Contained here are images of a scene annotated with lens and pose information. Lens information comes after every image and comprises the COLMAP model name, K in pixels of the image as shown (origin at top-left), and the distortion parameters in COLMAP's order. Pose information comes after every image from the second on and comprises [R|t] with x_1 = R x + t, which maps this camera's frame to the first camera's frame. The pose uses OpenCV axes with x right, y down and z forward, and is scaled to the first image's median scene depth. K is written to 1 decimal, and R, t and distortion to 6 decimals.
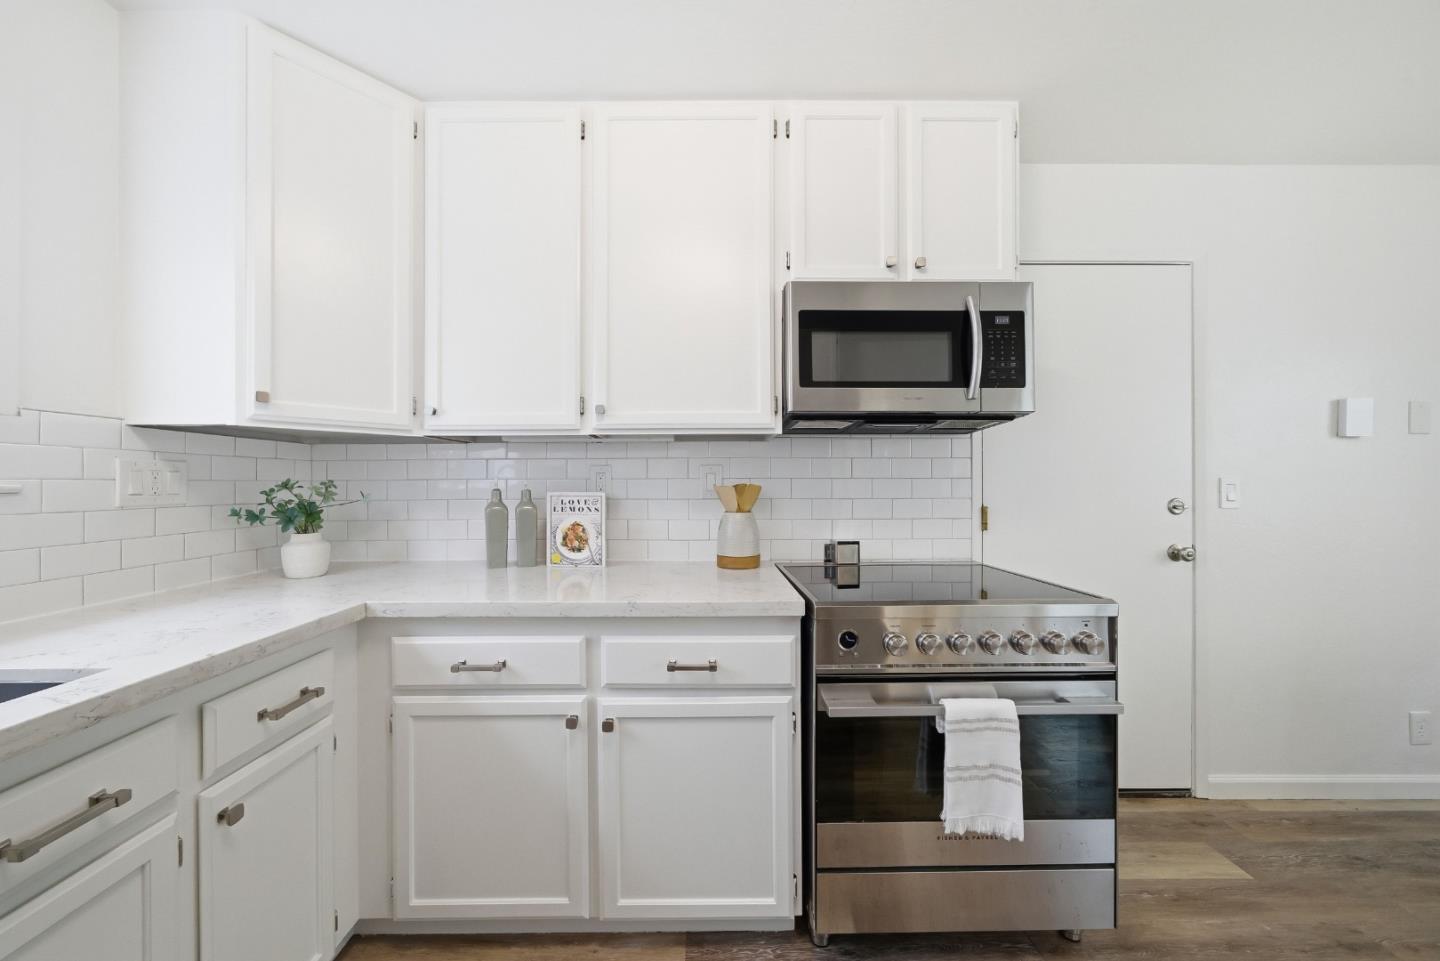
lens RADIAL K [[495.2, 0, 705.3], [0, 495.2, 478.9], [0, 0, 1]] dist [-0.002113, 0.000907]
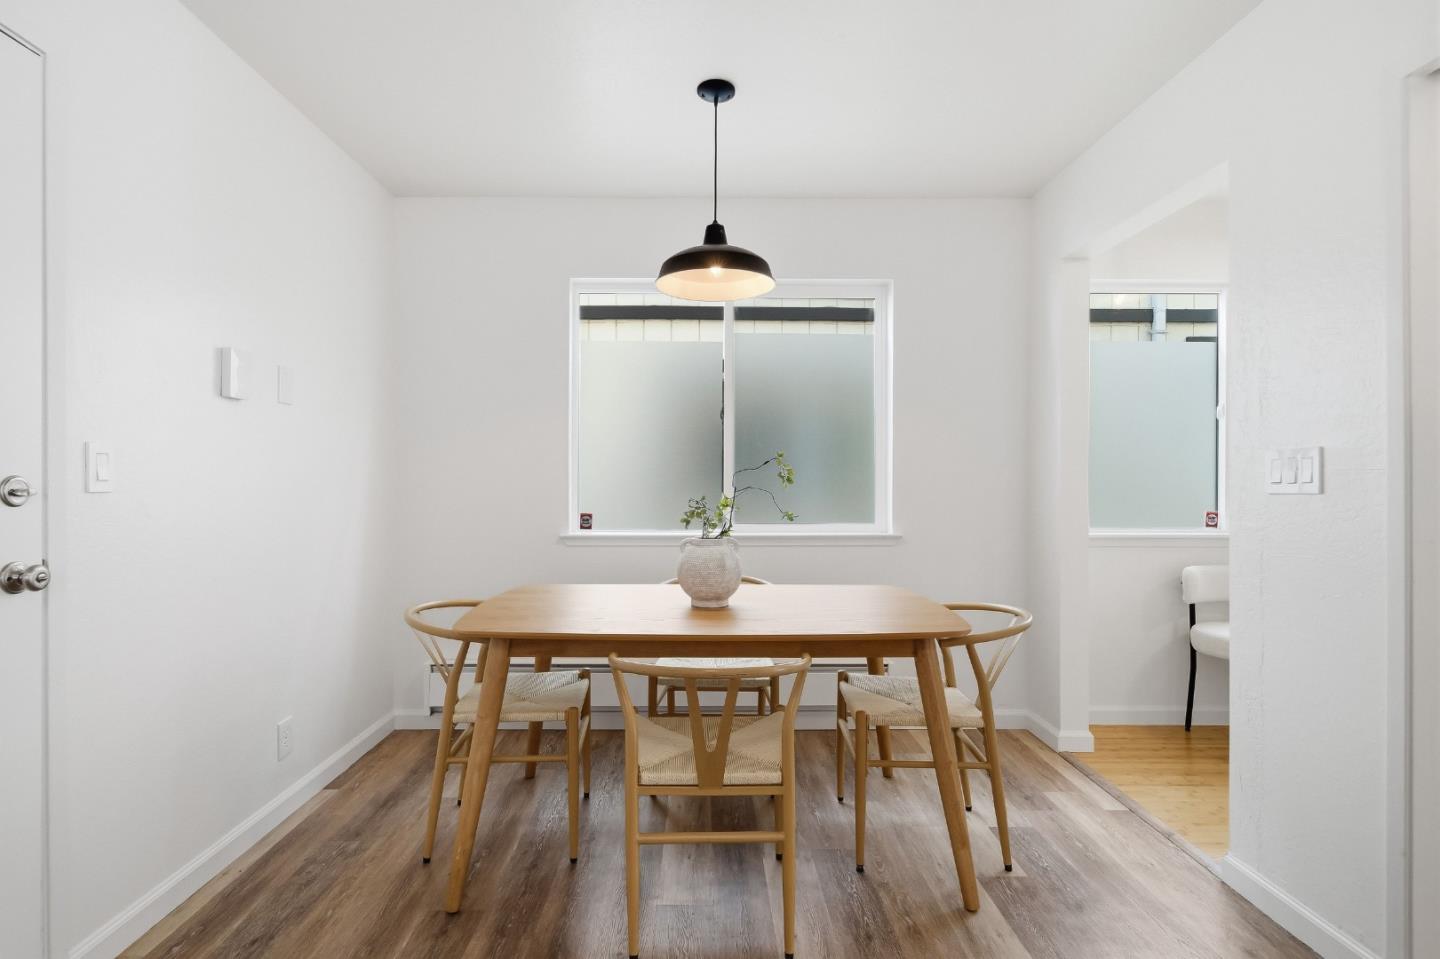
lens RADIAL K [[706.9, 0, 718.3], [0, 706.9, 484.6], [0, 0, 1]] dist [-0.003397, -0.000446]
pose [[-0.013063, -0.007570, 0.999886, 0.183421], [-0.011802, 0.999903, 0.007416, 0.034019], [-0.999845, -0.011704, -0.013151, 0.252646]]
